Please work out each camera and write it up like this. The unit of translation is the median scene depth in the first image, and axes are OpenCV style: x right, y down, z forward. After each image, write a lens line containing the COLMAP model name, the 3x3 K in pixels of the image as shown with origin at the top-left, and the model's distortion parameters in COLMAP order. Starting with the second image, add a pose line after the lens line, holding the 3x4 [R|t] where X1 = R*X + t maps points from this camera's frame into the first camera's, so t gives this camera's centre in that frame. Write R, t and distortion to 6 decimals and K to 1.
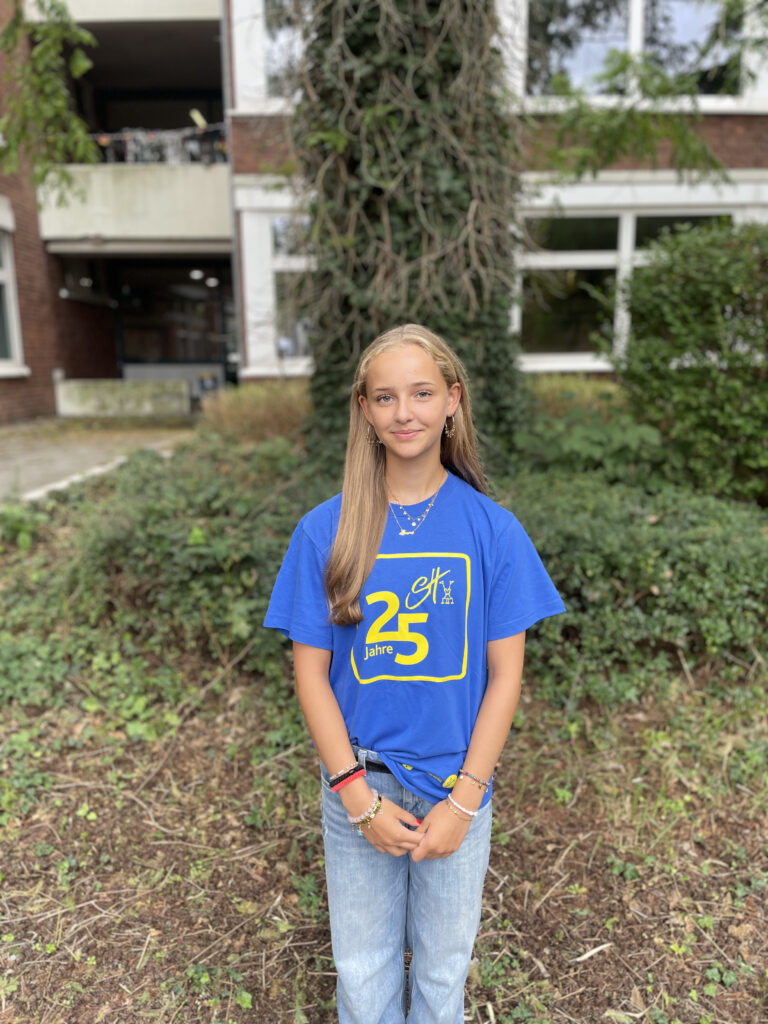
lens RADIAL K [[777.2, 0, 387.4], [0, 777.2, 509.1], [0, 0, 1]] dist [0.083768, -0.120728]
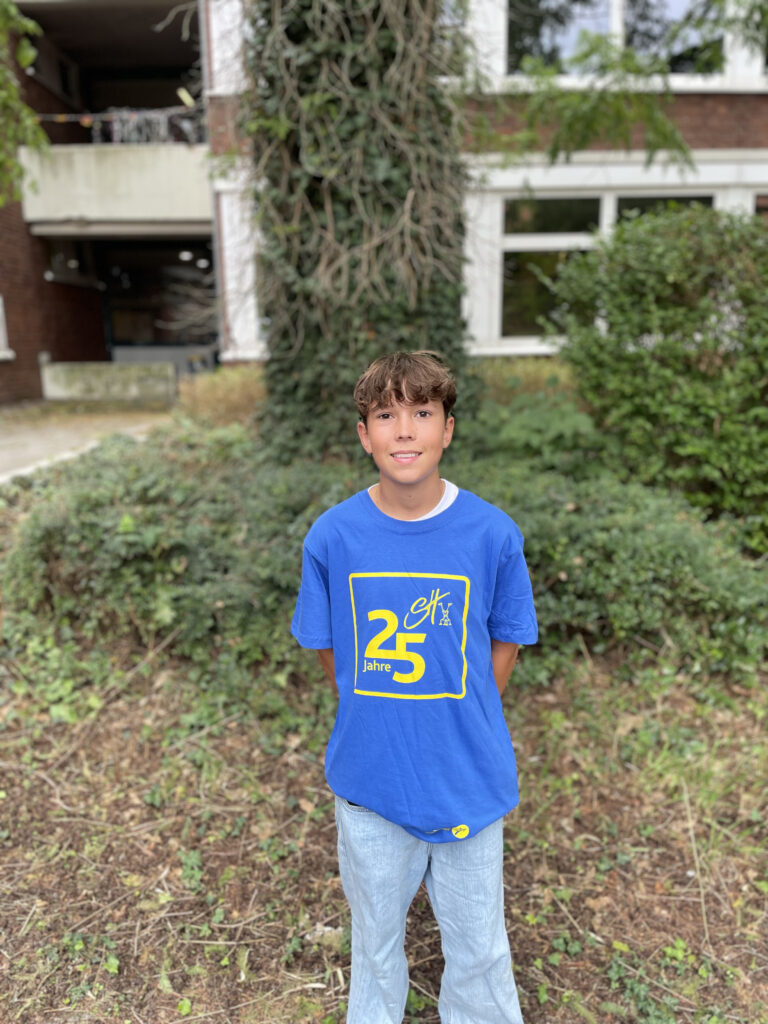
lens RADIAL K [[777.3, 0, 387.0], [0, 777.3, 511.9], [0, 0, 1]] dist [0.082285, -0.117187]
pose [[0.999993, -0.001539, -0.003359, 0.109614], [0.001630, 0.999623, 0.027419, -0.009812], [0.003316, -0.027425, 0.999618, -0.024996]]
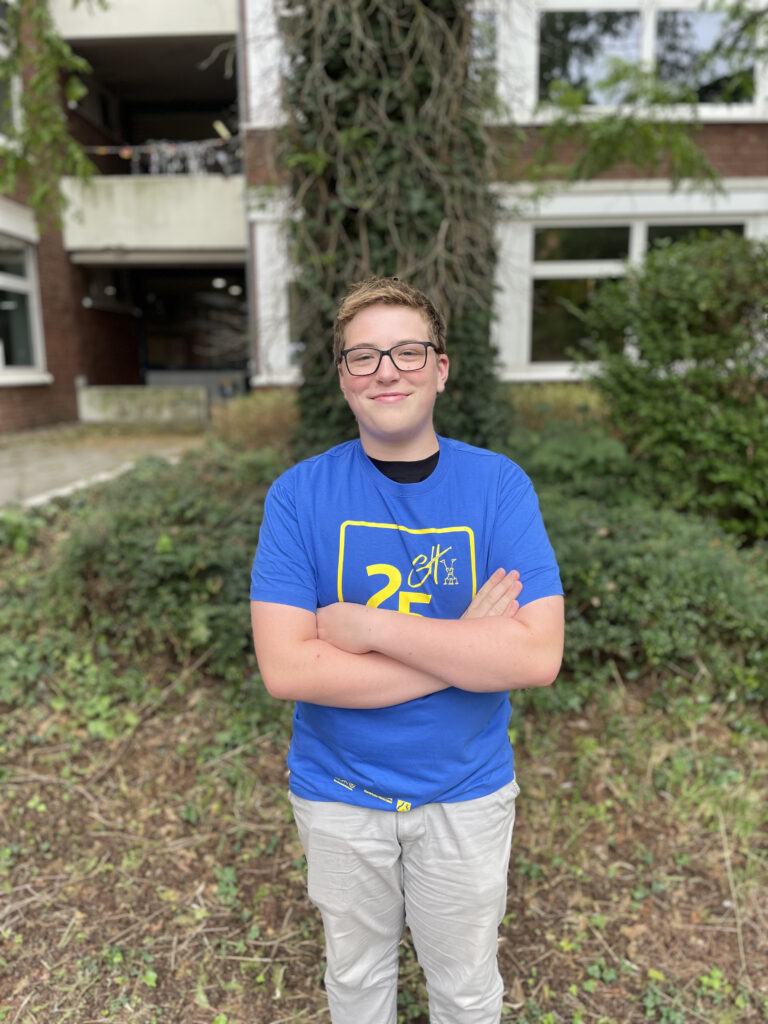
lens RADIAL K [[777.2, 0, 384.6], [0, 777.2, 511.2], [0, 0, 1]] dist [0.080697, -0.116348]
pose [[0.999206, 0.008833, -0.038862, 0.099235], [-0.008993, 0.999952, -0.003955, -0.008697], [0.038825, 0.004302, 0.999237, -0.037872]]
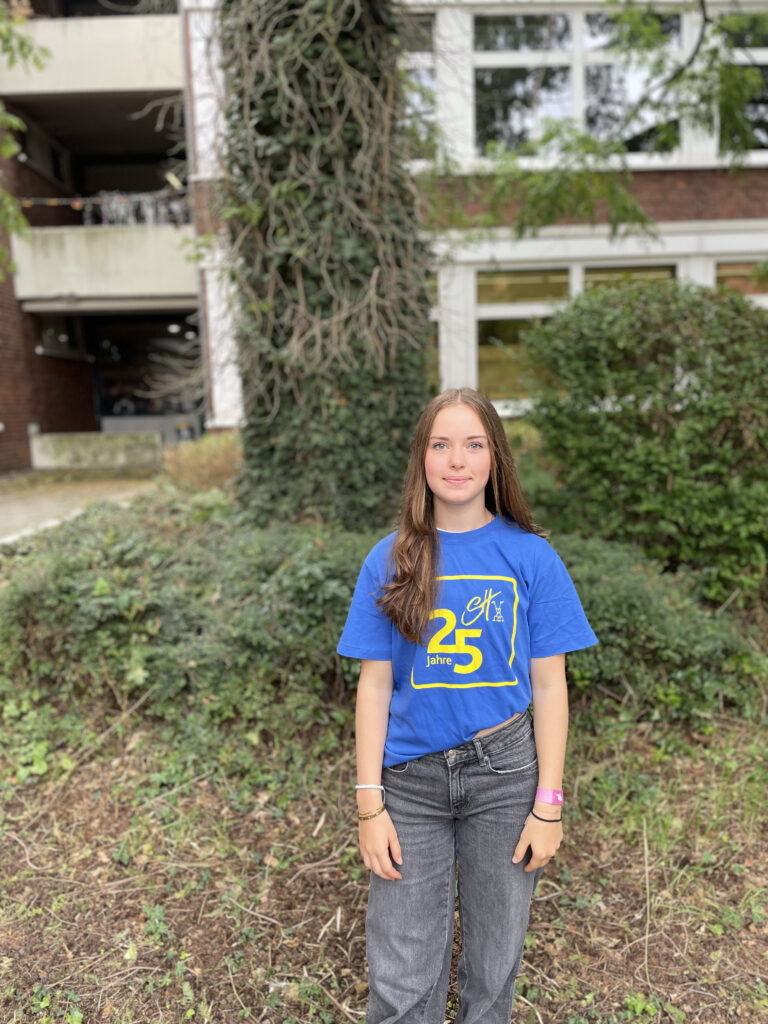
lens RADIAL K [[773.1, 0, 385.0], [0, 773.1, 511.4], [0, 0, 1]] dist [0.081205, -0.119199]
pose [[0.999727, -0.021699, 0.008701, 0.142009], [0.022124, 0.998394, -0.052158, -0.004485], [-0.007555, 0.052336, 0.998601, -0.062560]]
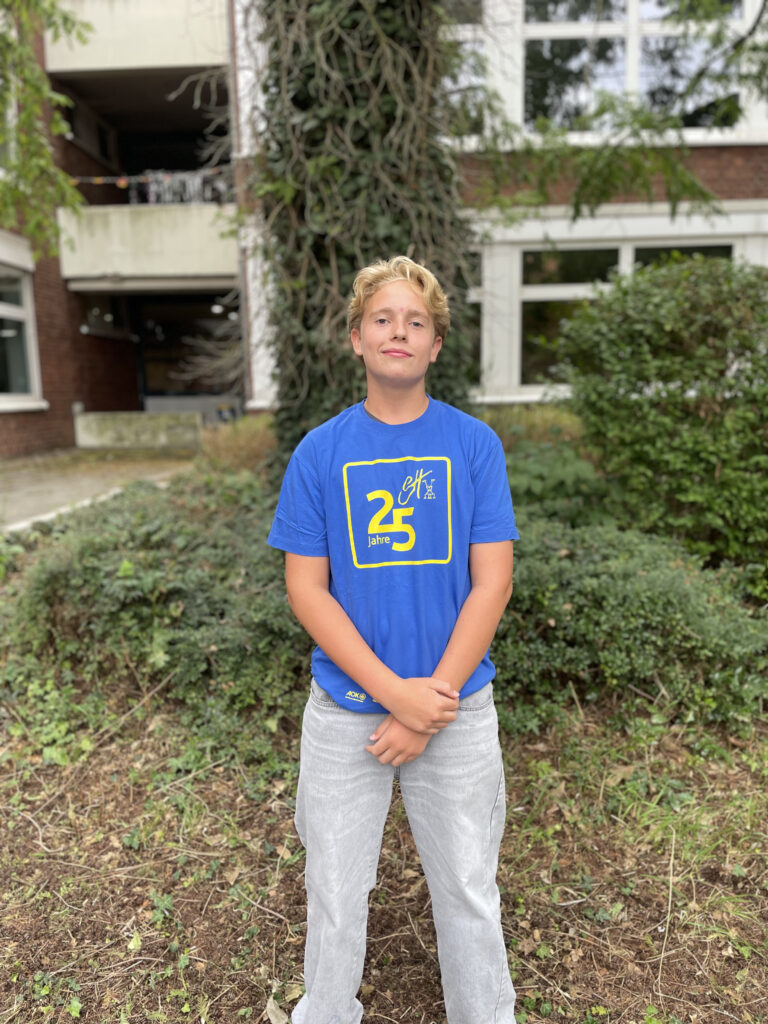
lens RADIAL K [[777.6, 0, 384.0], [0, 777.6, 511.8], [0, 0, 1]] dist [0.080708, -0.115960]
pose [[0.998947, -0.000855, -0.045866, 0.162887], [-0.000608, 0.999492, -0.031869, -0.008846], [0.045870, 0.031863, 0.998439, -0.036896]]
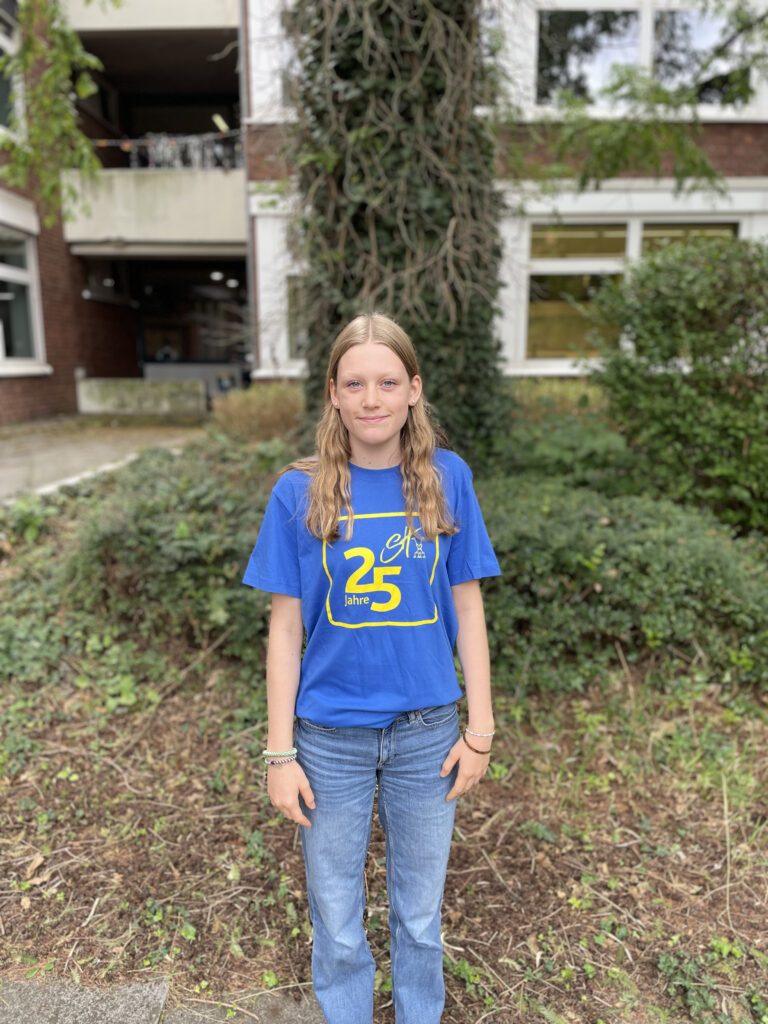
lens RADIAL K [[773.5, 0, 385.2], [0, 773.5, 513.0], [0, 0, 1]] dist [0.078449, -0.112082]
pose [[0.999470, 0.015587, -0.028593, 0.073771], [-0.015411, 0.999861, 0.006370, -0.000855], [0.028688, -0.005926, 0.999571, -0.076733]]
